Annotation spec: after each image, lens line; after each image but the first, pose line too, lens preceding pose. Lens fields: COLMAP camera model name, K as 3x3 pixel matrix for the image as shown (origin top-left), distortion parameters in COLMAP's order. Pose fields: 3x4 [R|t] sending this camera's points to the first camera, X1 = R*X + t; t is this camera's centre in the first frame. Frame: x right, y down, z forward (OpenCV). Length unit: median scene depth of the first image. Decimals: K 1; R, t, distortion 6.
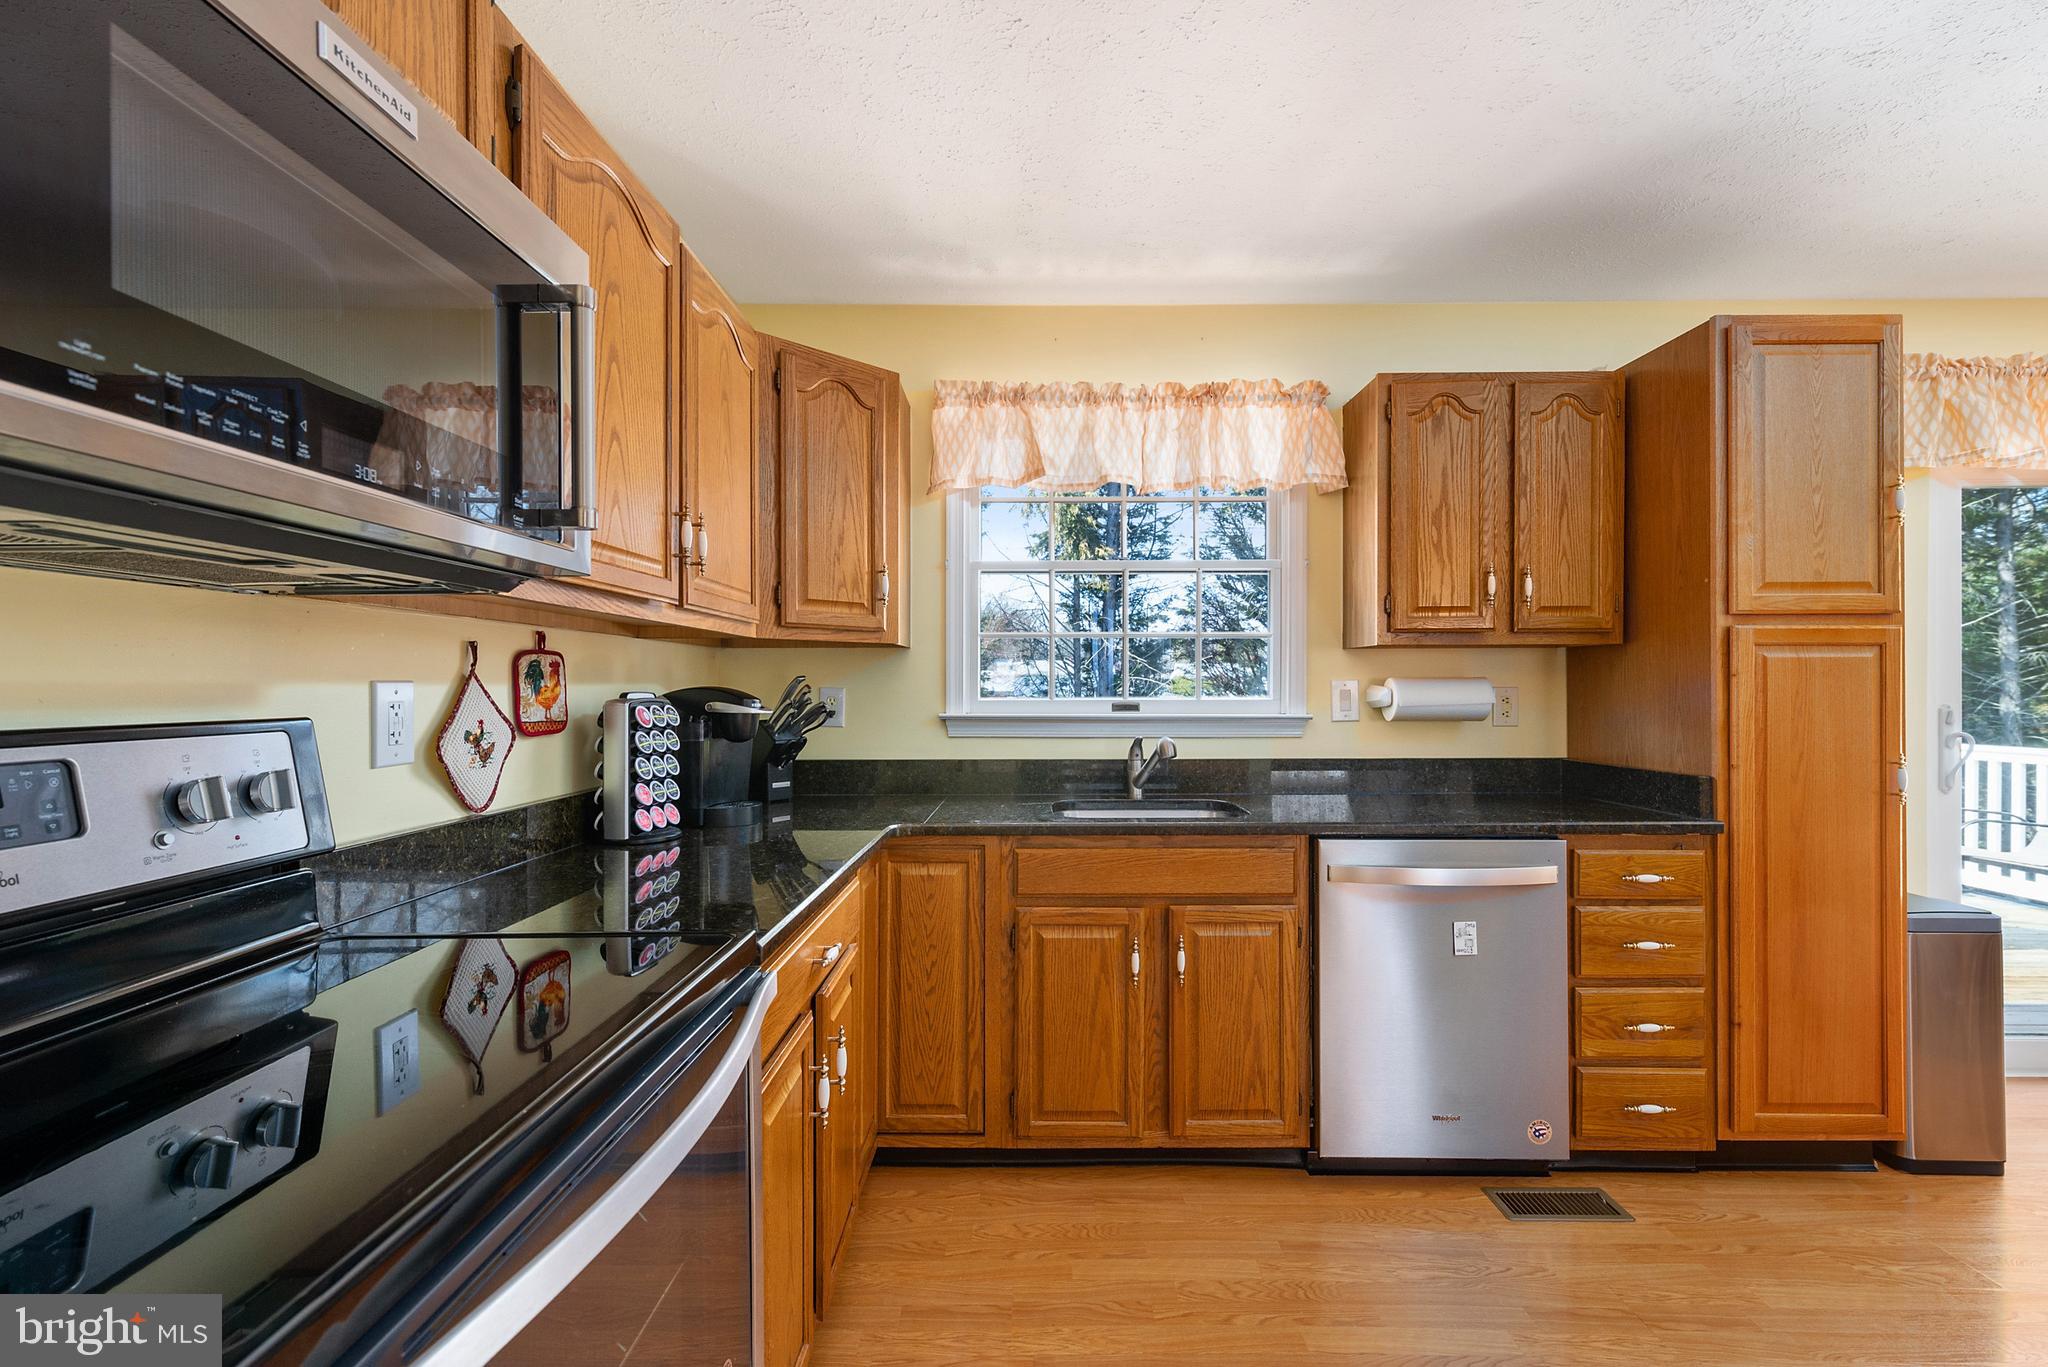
lens RADIAL K [[887.2, 0, 1024.0], [0, 887.2, 683.5], [0, 0, 1]] dist [-0.000130, 0.000184]
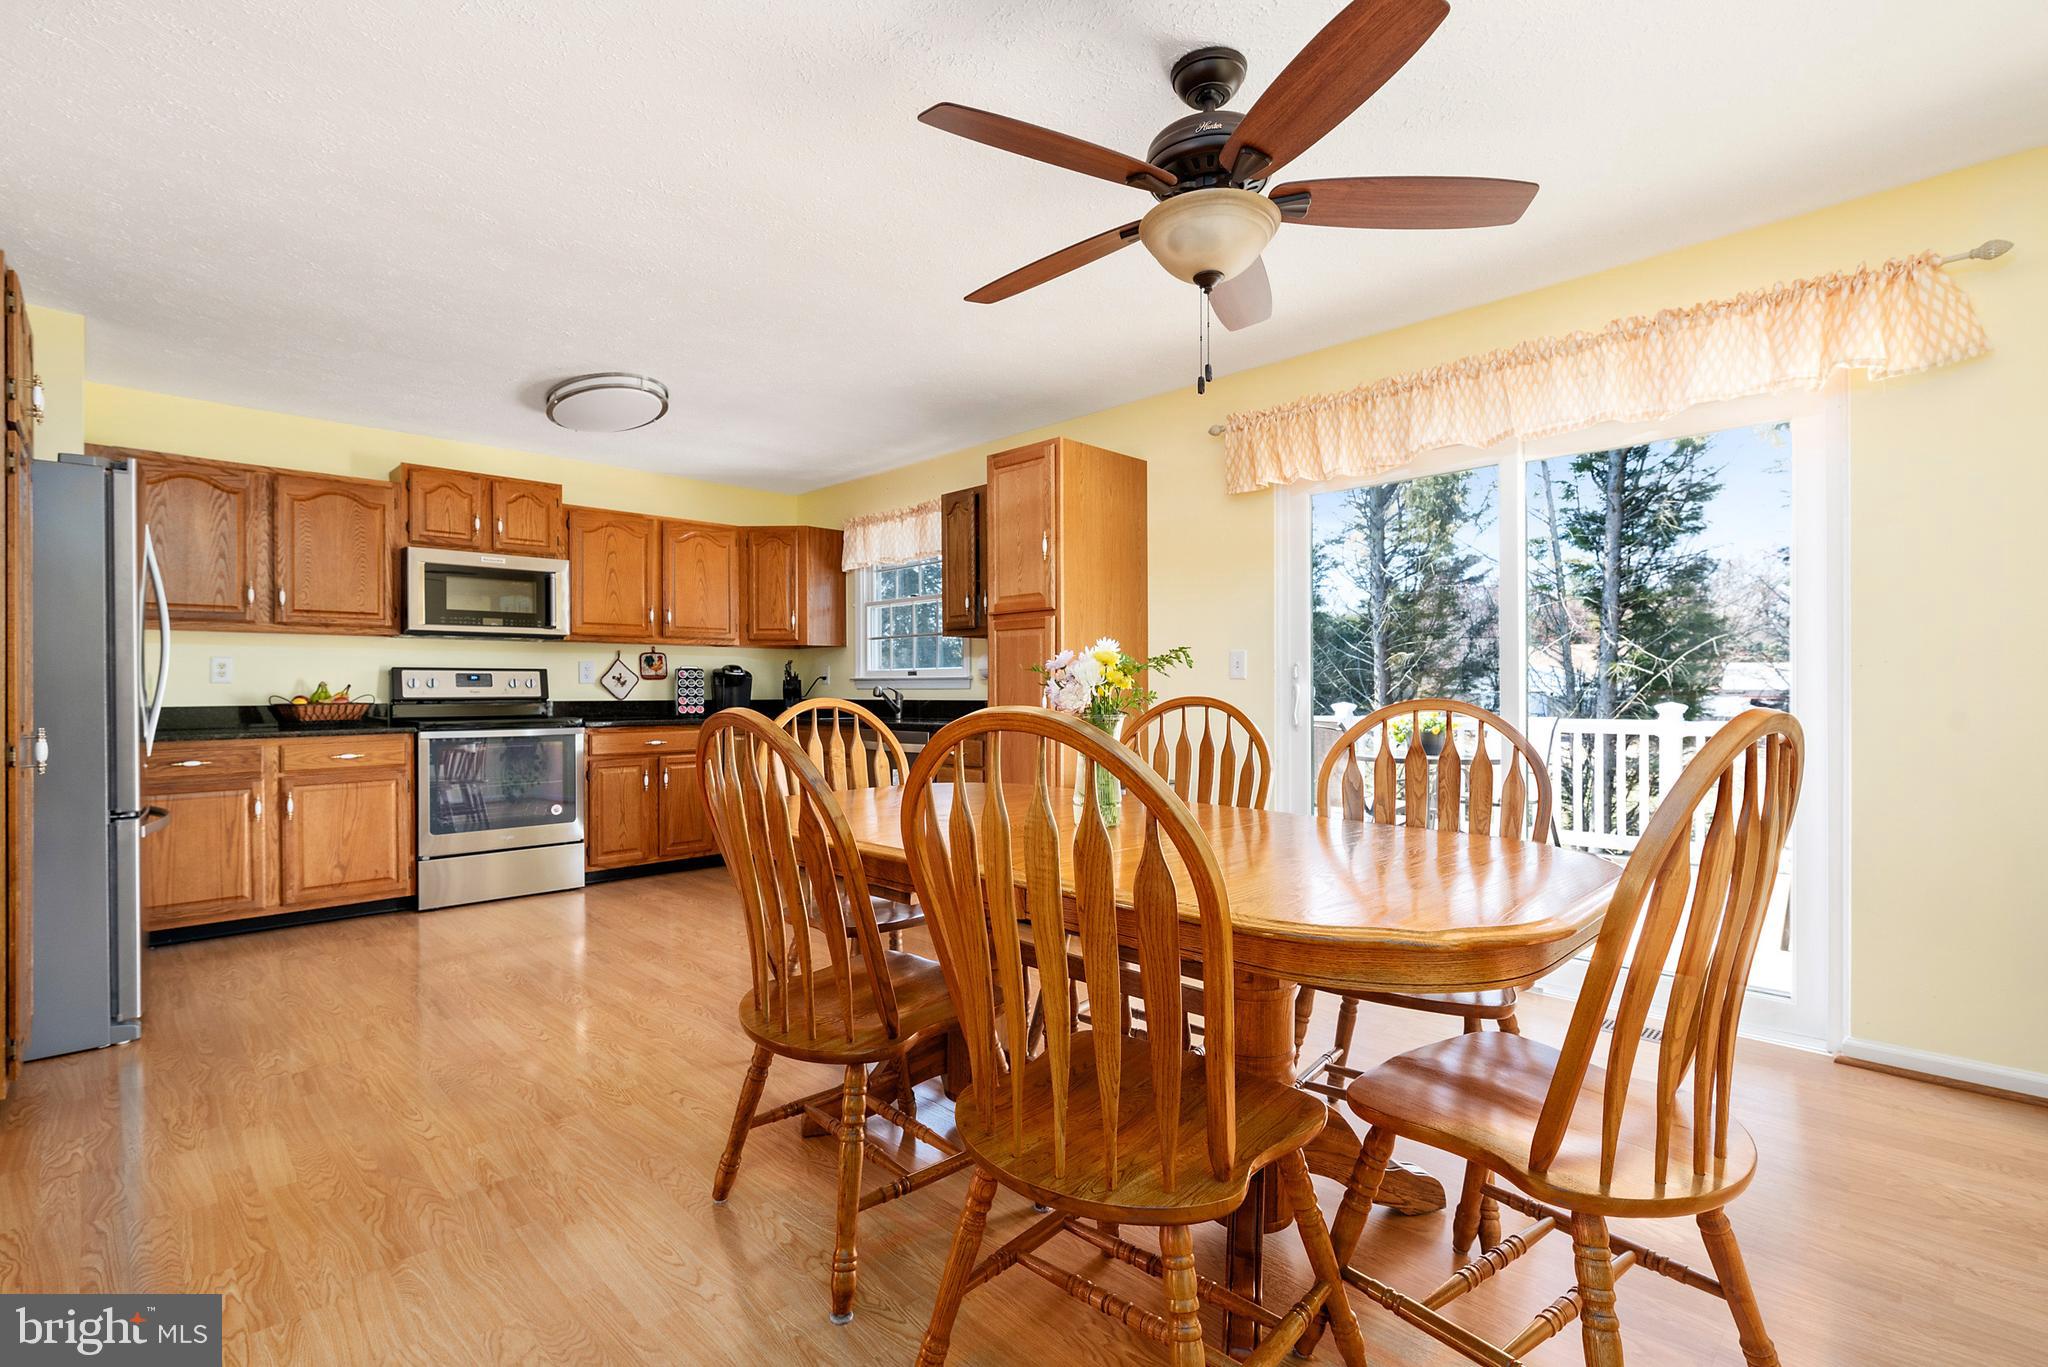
lens RADIAL K [[934.9, 0, 1024.0], [0, 934.9, 683.5], [0, 0, 1]] dist [-0.002814, -0.000488]
pose [[0.710326, -0.005907, -0.703848, 2.242471], [0.005400, 0.999981, -0.002942, 0.073394], [0.703852, -0.001711, 0.710345, -0.352017]]
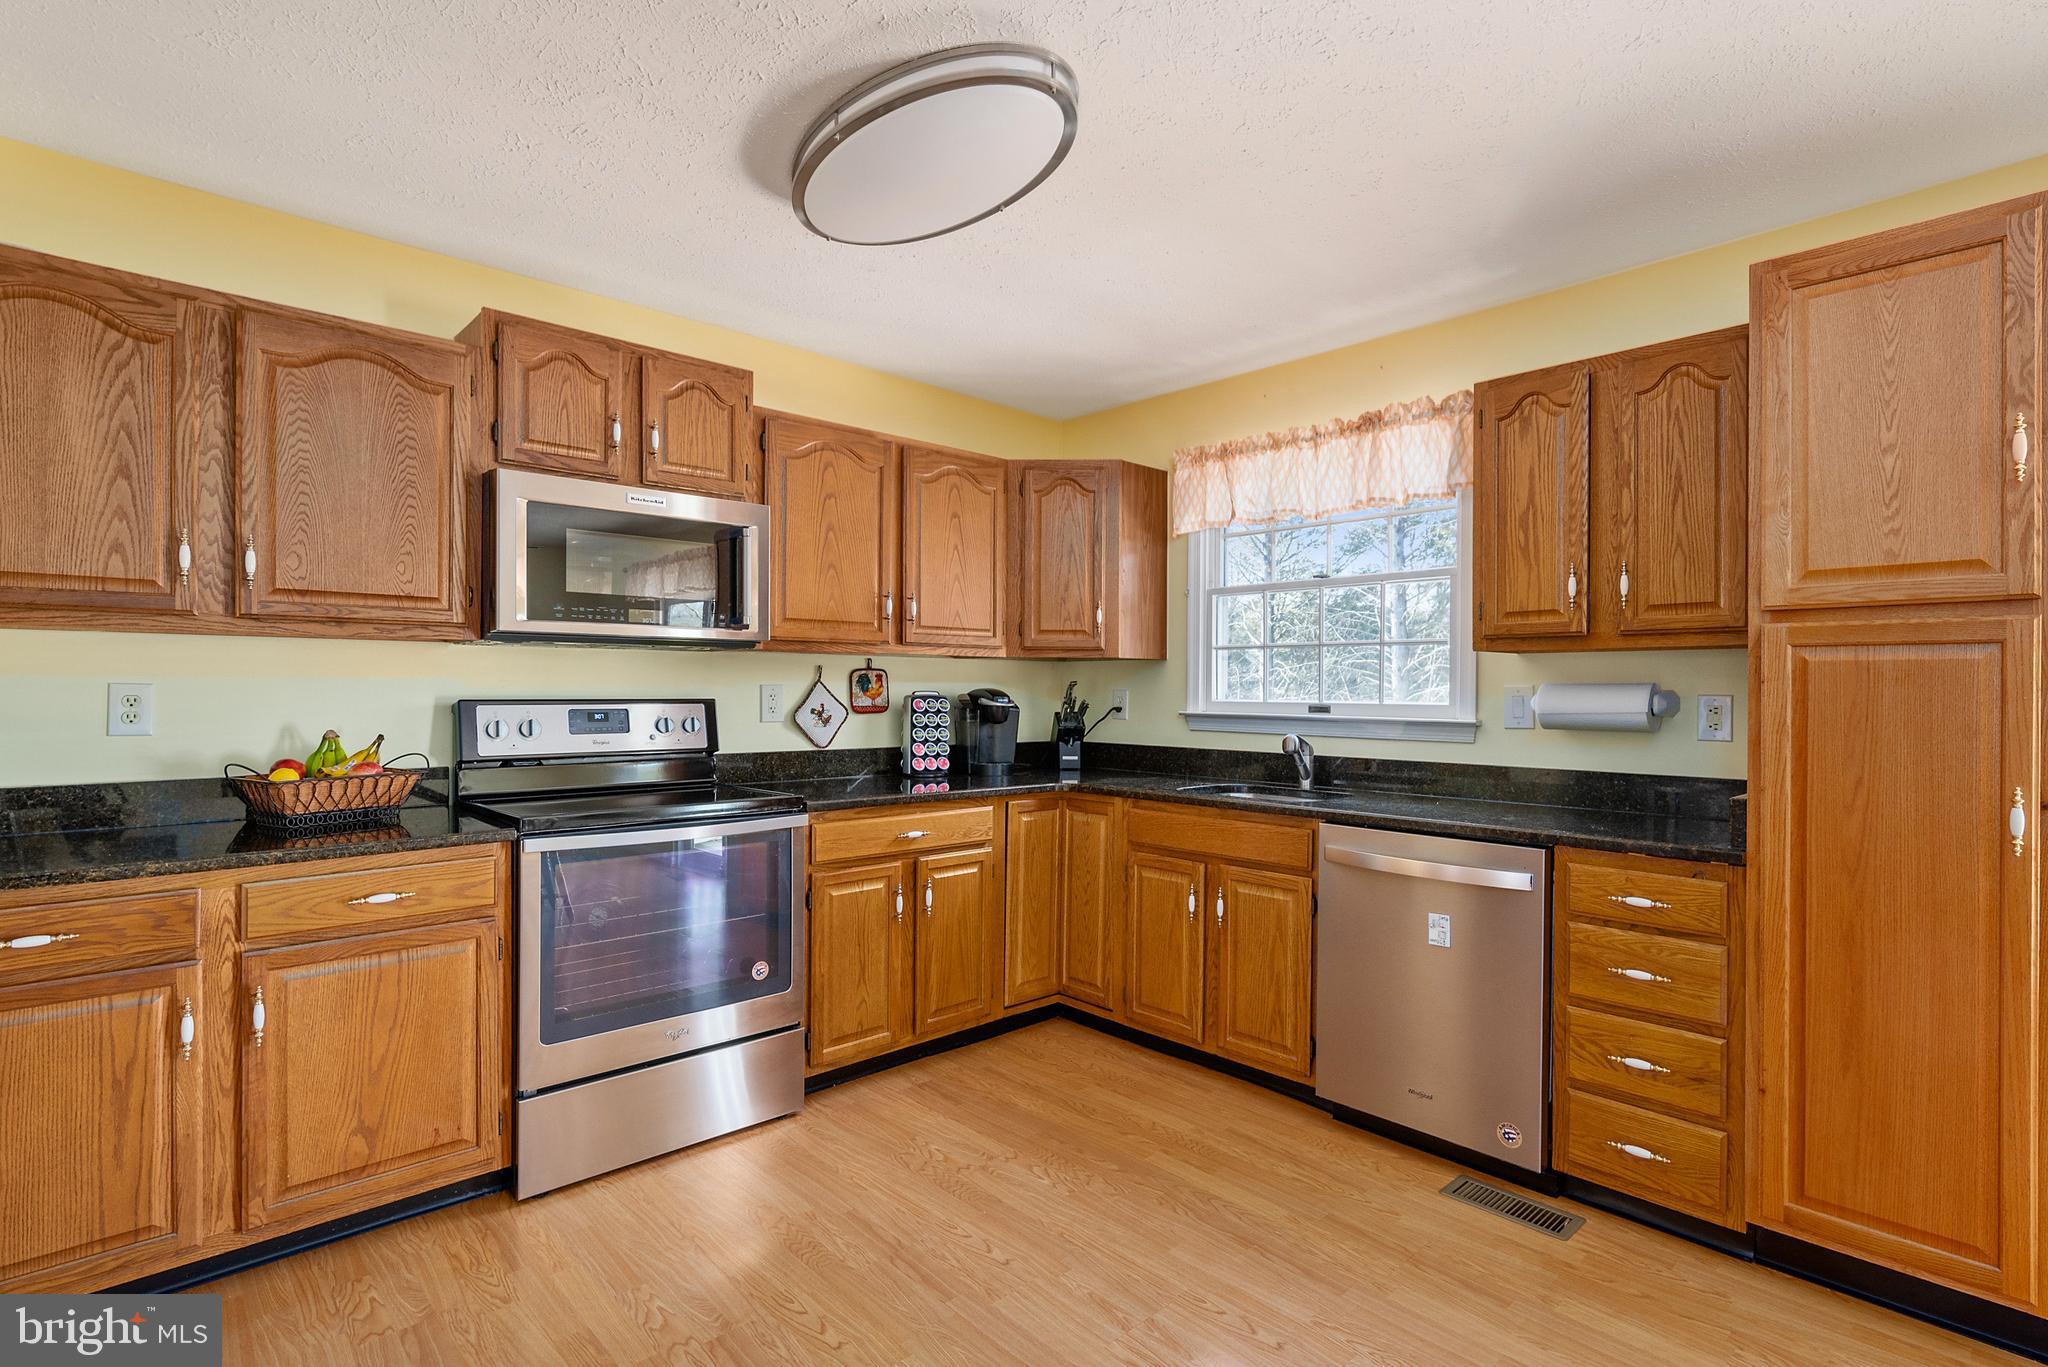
lens RADIAL K [[985.6, 0, 1024.0], [0, 985.6, 683.5], [0, 0, 1]] dist [0.000876, 0.000393]
pose [[0.688433, 0.002448, -0.725295, 0.997265], [-0.004754, 0.999988, -0.001137, -0.003662], [0.725284, 0.004231, 0.688437, -0.171327]]
